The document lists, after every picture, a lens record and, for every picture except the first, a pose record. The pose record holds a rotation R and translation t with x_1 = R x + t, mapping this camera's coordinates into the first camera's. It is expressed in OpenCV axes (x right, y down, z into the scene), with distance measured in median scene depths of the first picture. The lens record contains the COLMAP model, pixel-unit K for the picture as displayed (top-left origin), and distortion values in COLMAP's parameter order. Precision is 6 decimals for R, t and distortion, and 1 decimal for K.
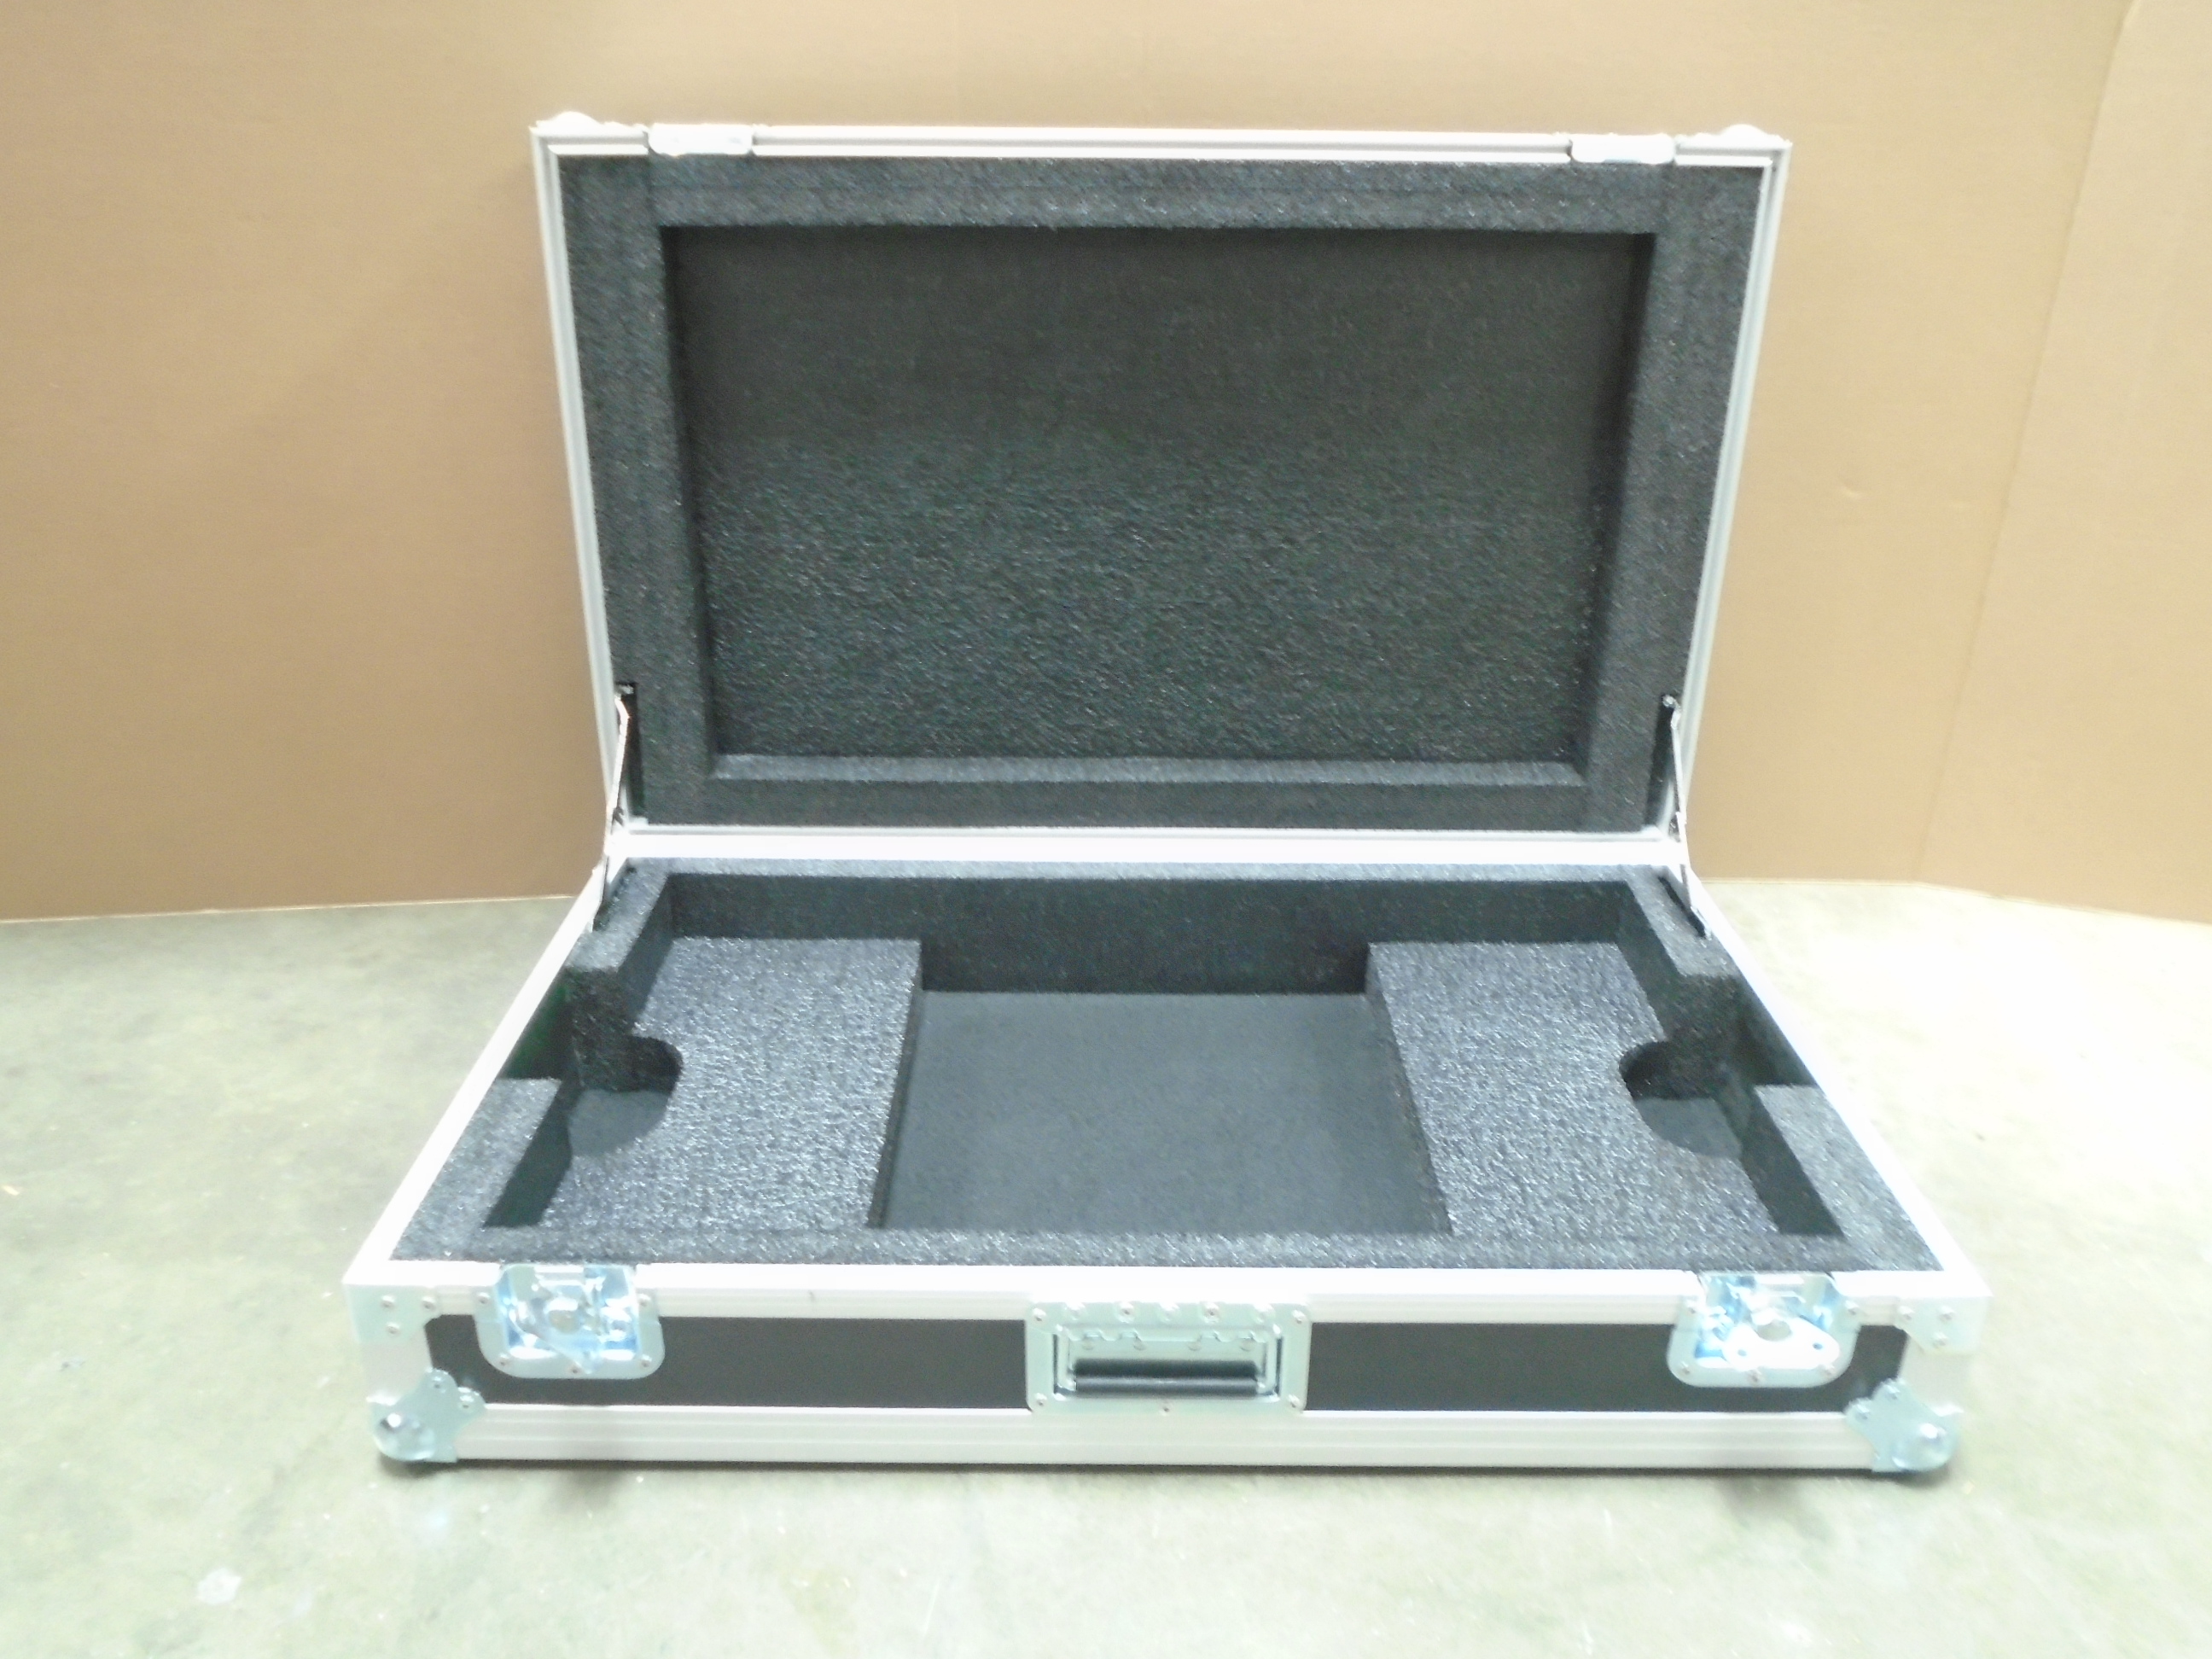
lens RADIAL K [[1679.8, 0, 1061.0], [0, 1679.8, 744.0], [0, 0, 1]] dist [-0.004626, -0.003483]
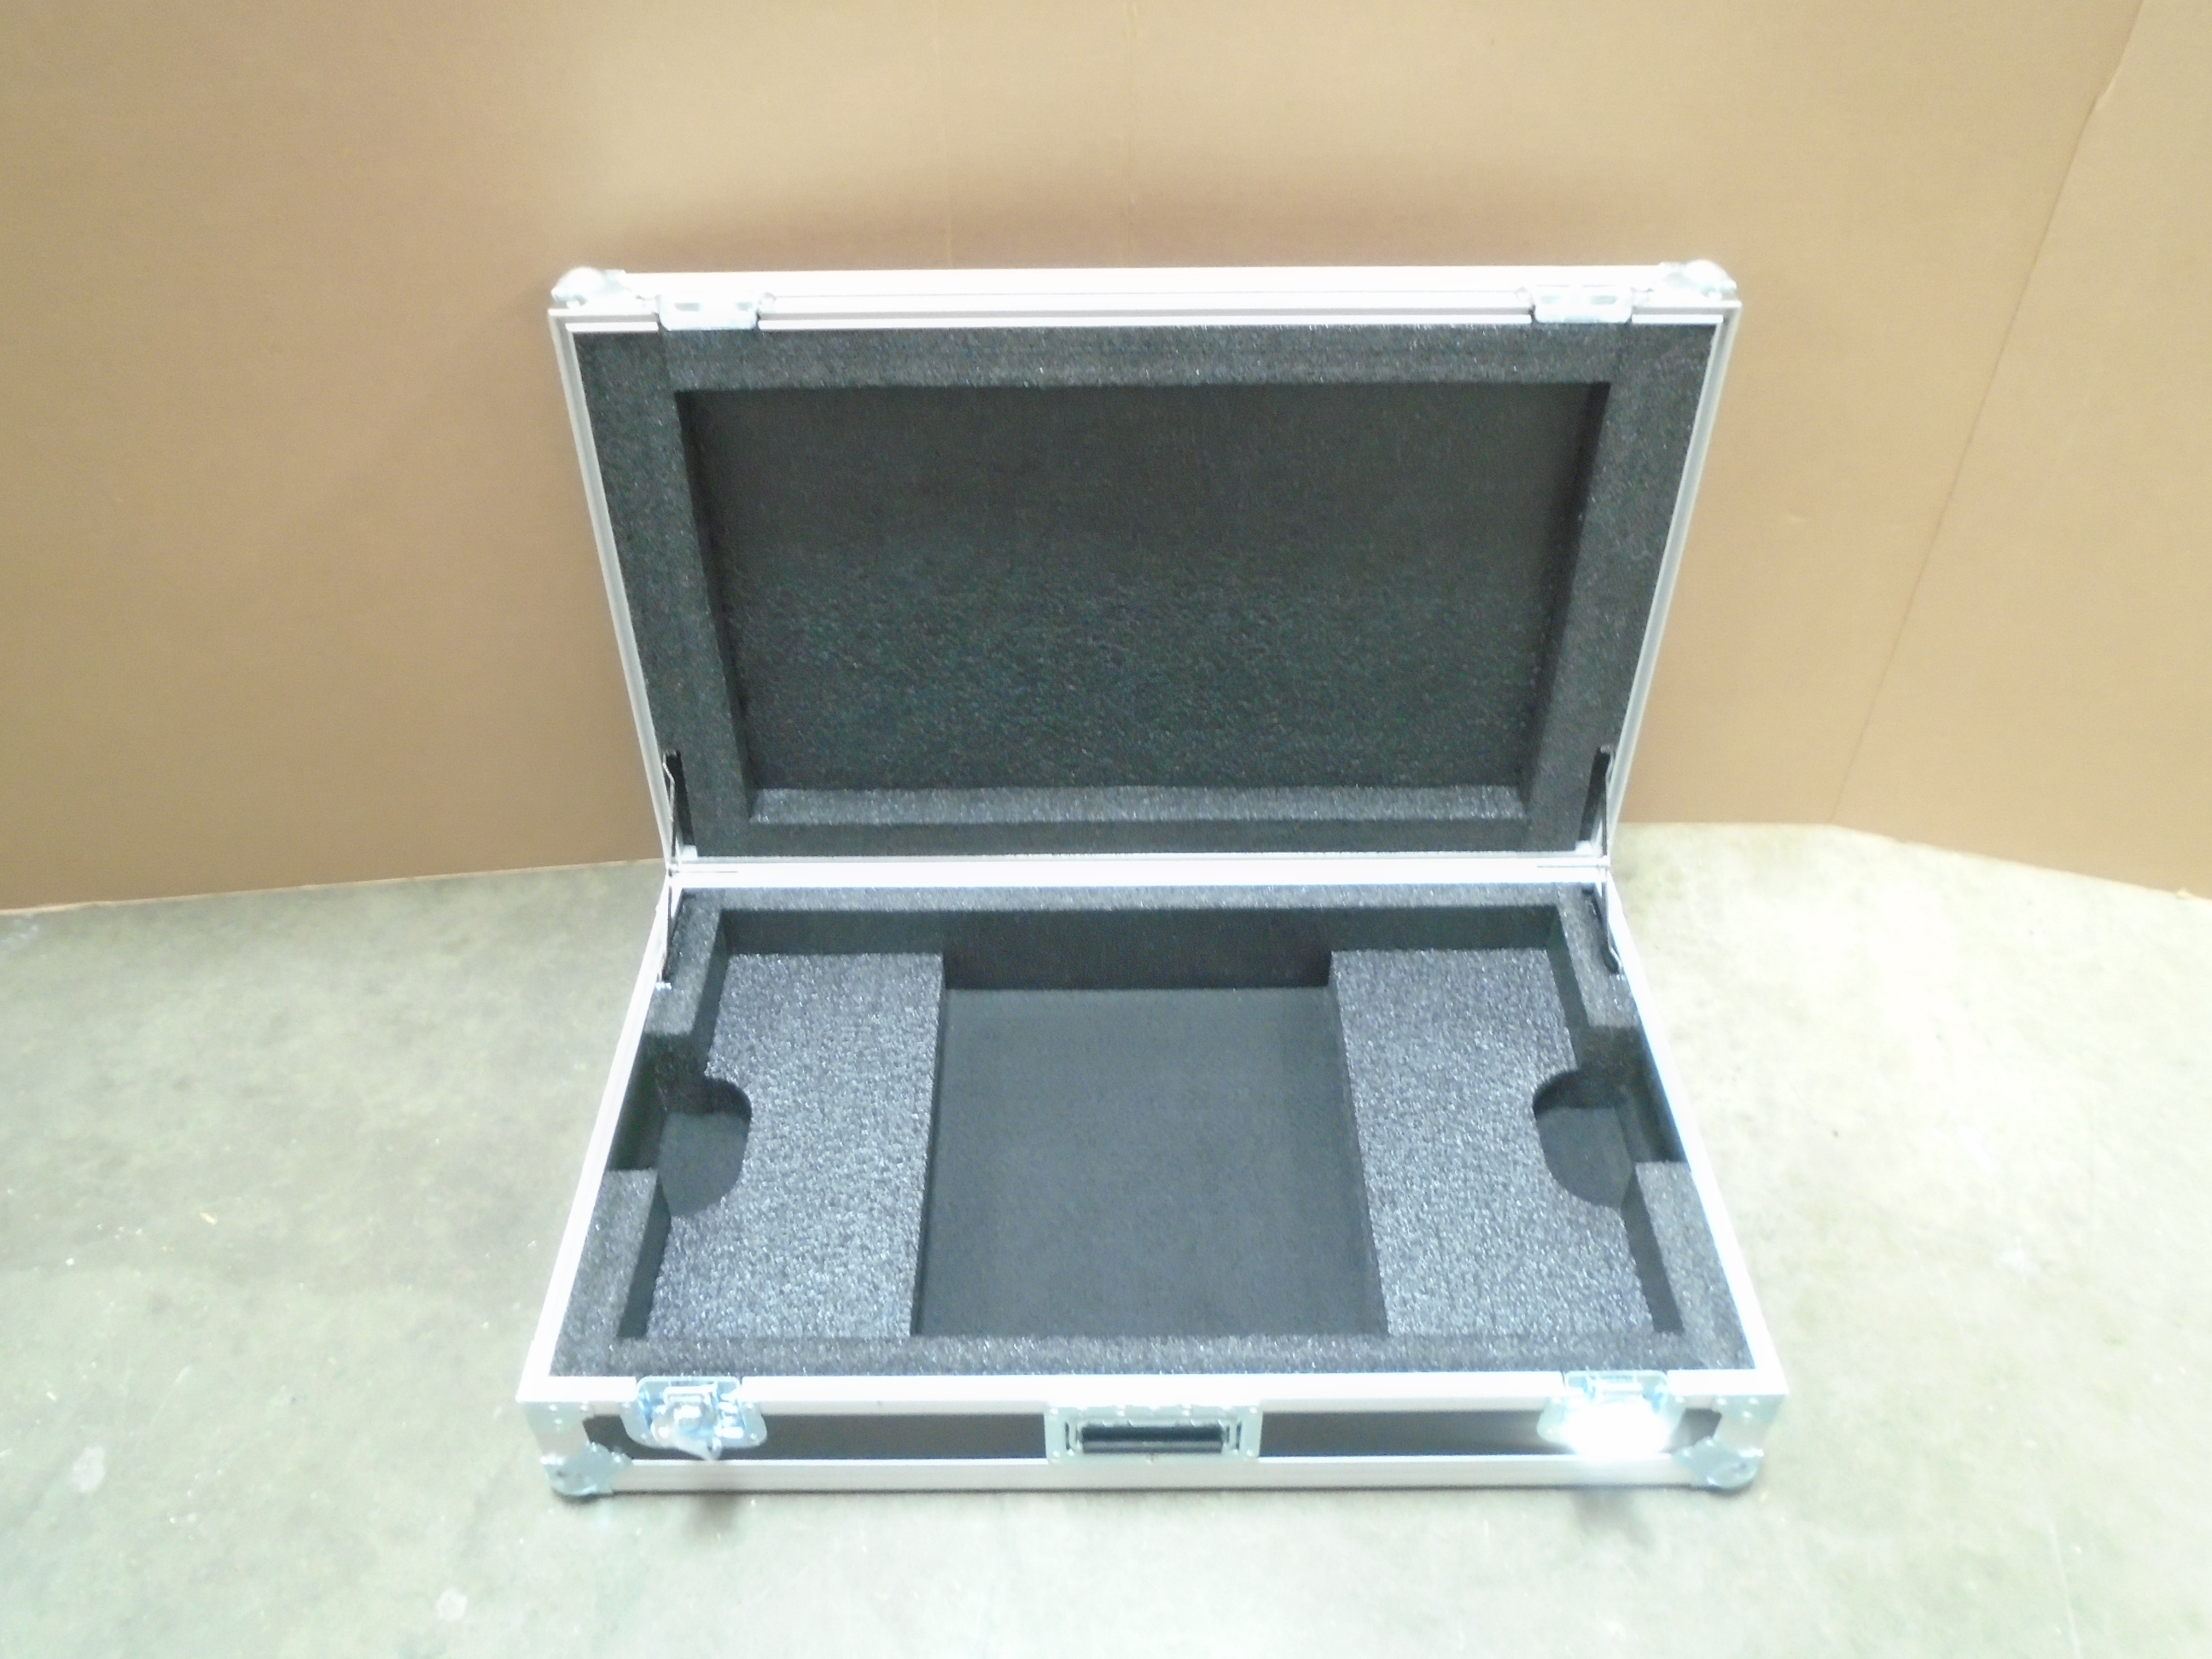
lens RADIAL K [[1679.8, 0, 1054.9], [0, 1679.8, 769.1], [0, 0, 1]] dist [-0.004626, -0.003483]
pose [[0.999764, -0.020236, -0.007939, 0.005971], [0.021611, 0.964686, 0.262516, -0.355638], [0.002346, -0.262626, 0.964895, -0.092099]]
